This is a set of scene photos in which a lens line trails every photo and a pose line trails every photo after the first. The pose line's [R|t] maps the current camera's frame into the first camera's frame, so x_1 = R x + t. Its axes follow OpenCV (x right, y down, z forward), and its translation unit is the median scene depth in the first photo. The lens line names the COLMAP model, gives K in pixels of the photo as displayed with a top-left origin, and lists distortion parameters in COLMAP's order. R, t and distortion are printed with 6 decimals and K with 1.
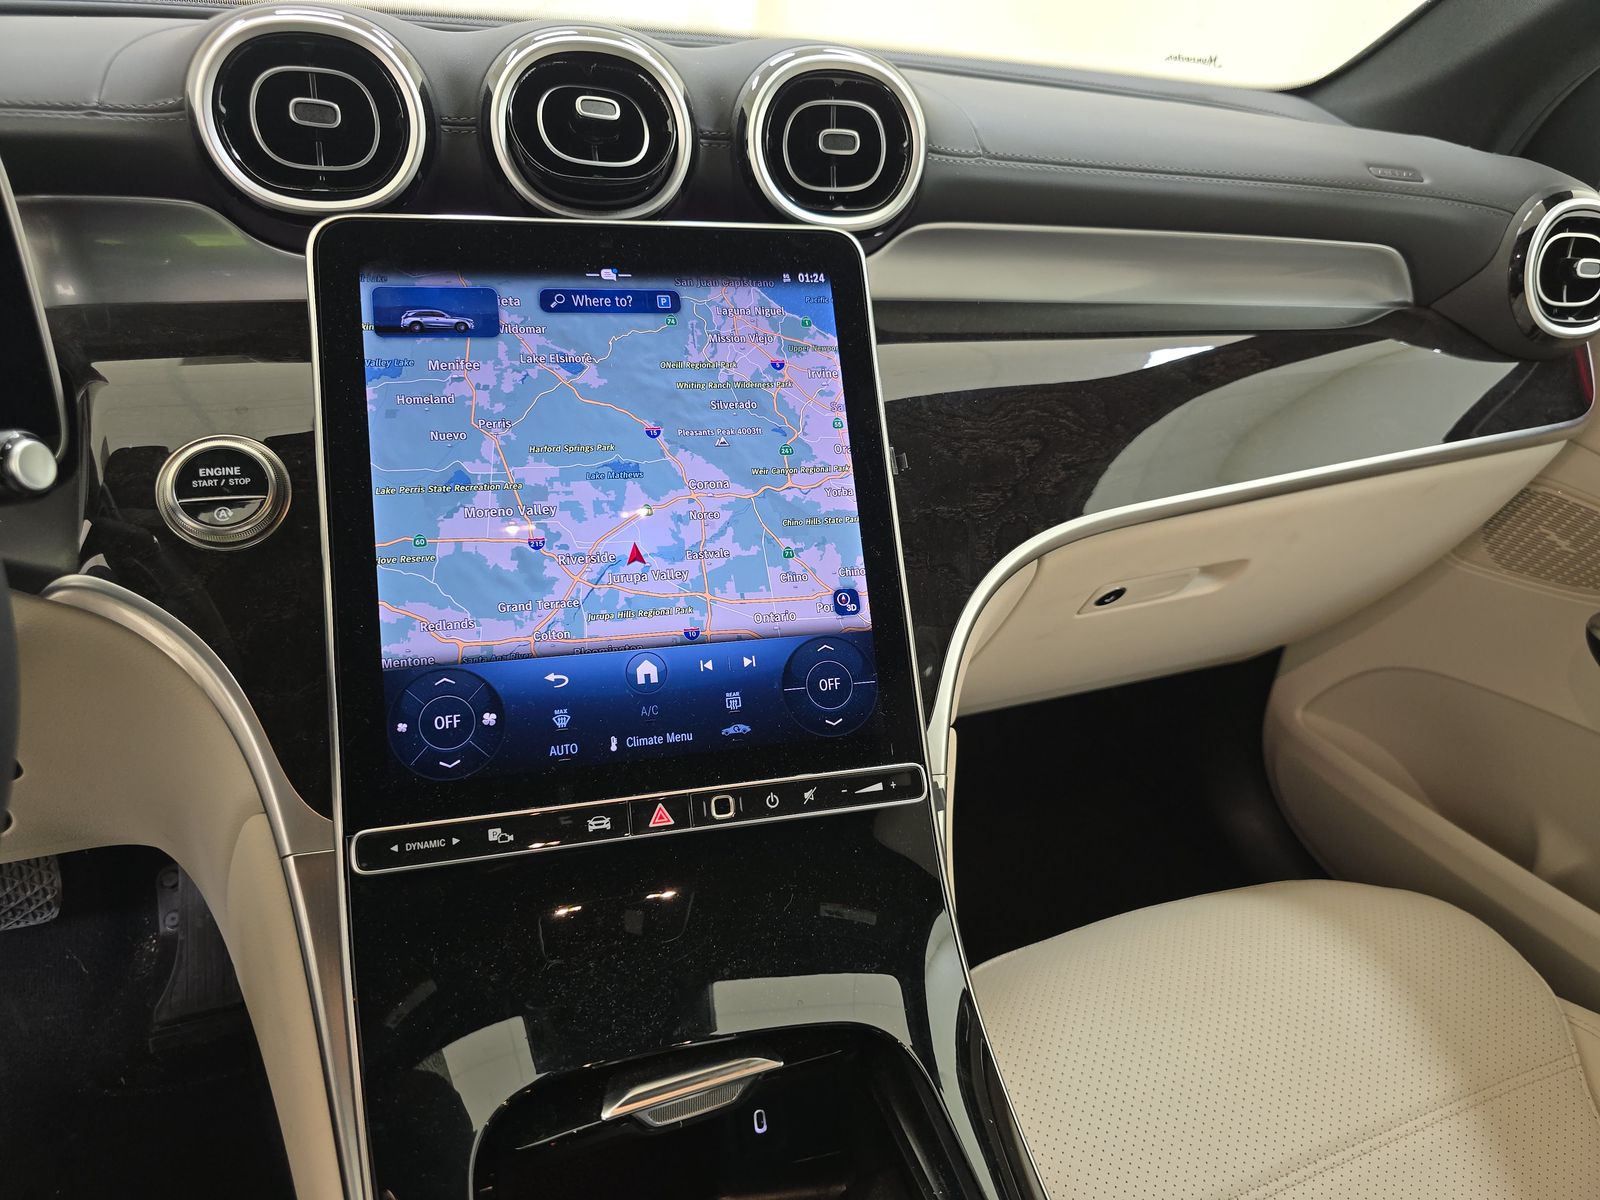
lens RADIAL K [[1057.6, 0, 799.3], [0, 1057.6, 587.9], [0, 0, 1]] dist [0.038455, -0.030740]
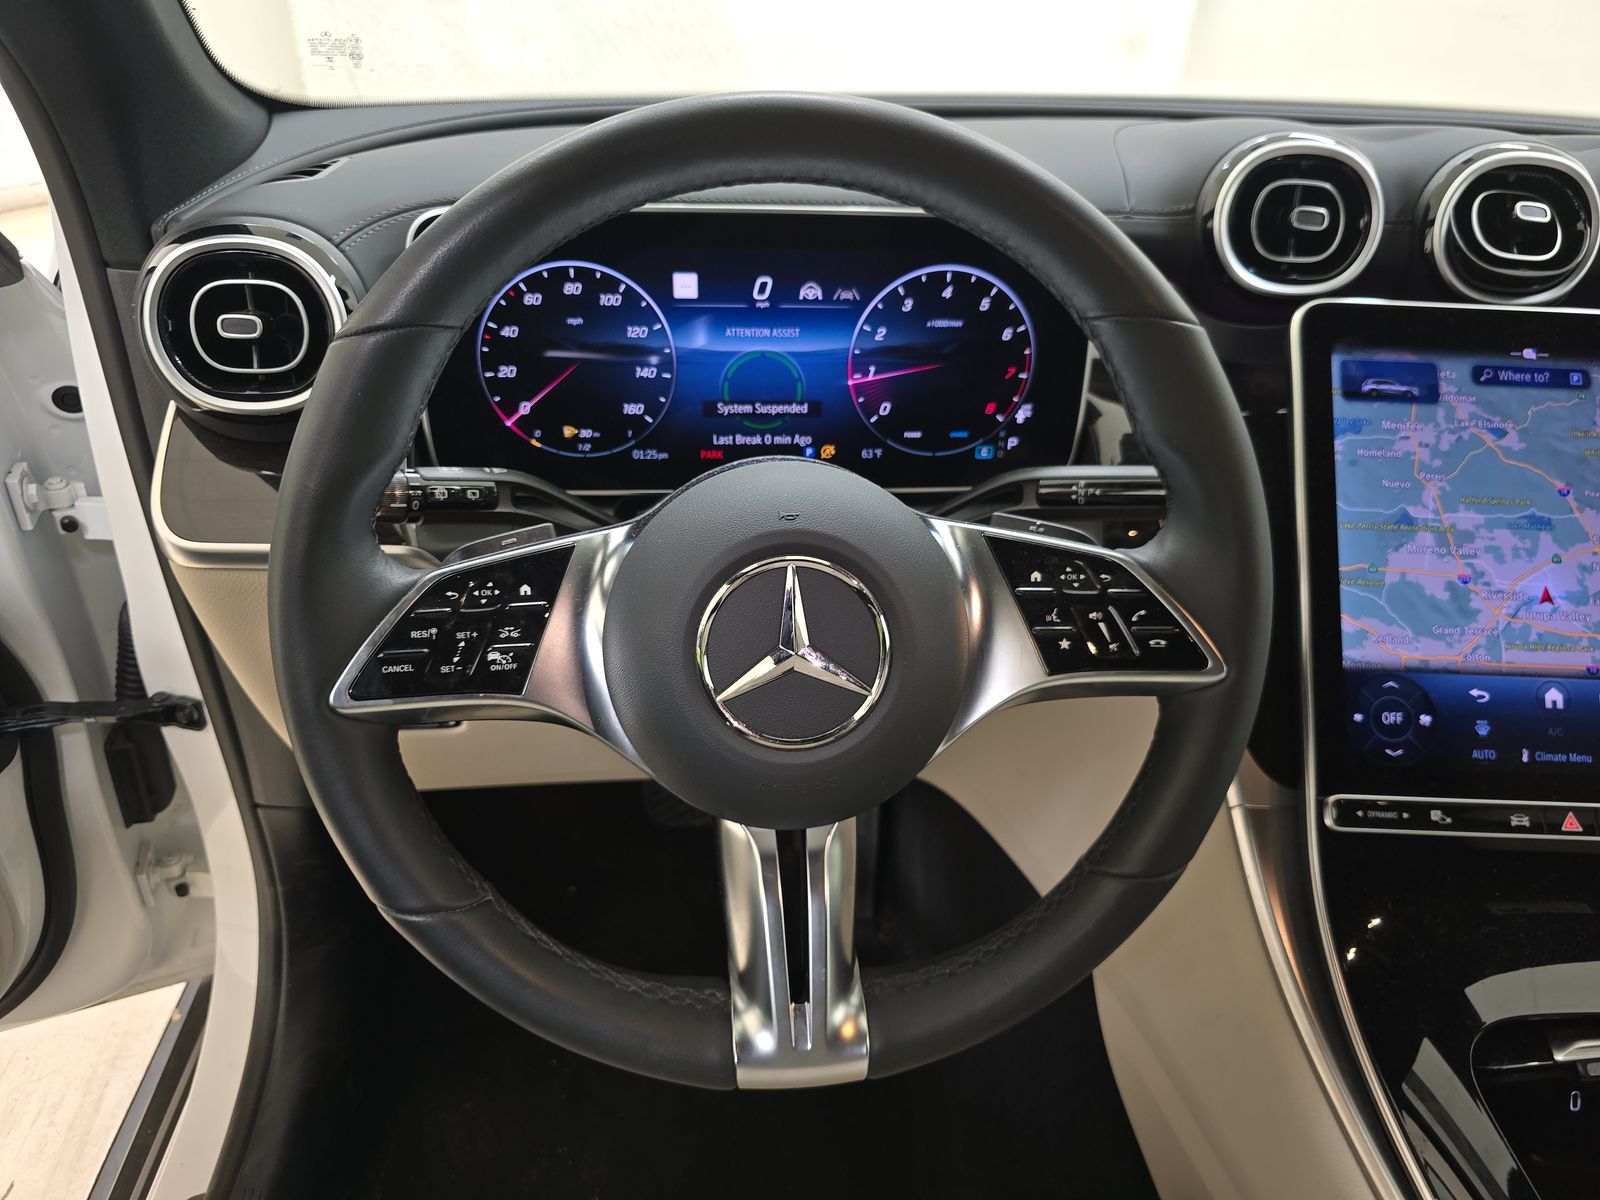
lens RADIAL K [[1057.6, 0, 800.1], [0, 1057.6, 615.9], [0, 0, 1]] dist [0.038455, -0.030740]
pose [[0.965431, 0.104410, -0.238835, -0.672127], [-0.105008, 0.994418, 0.010254, 0.064753], [0.238572, 0.015180, 0.971006, -0.337884]]
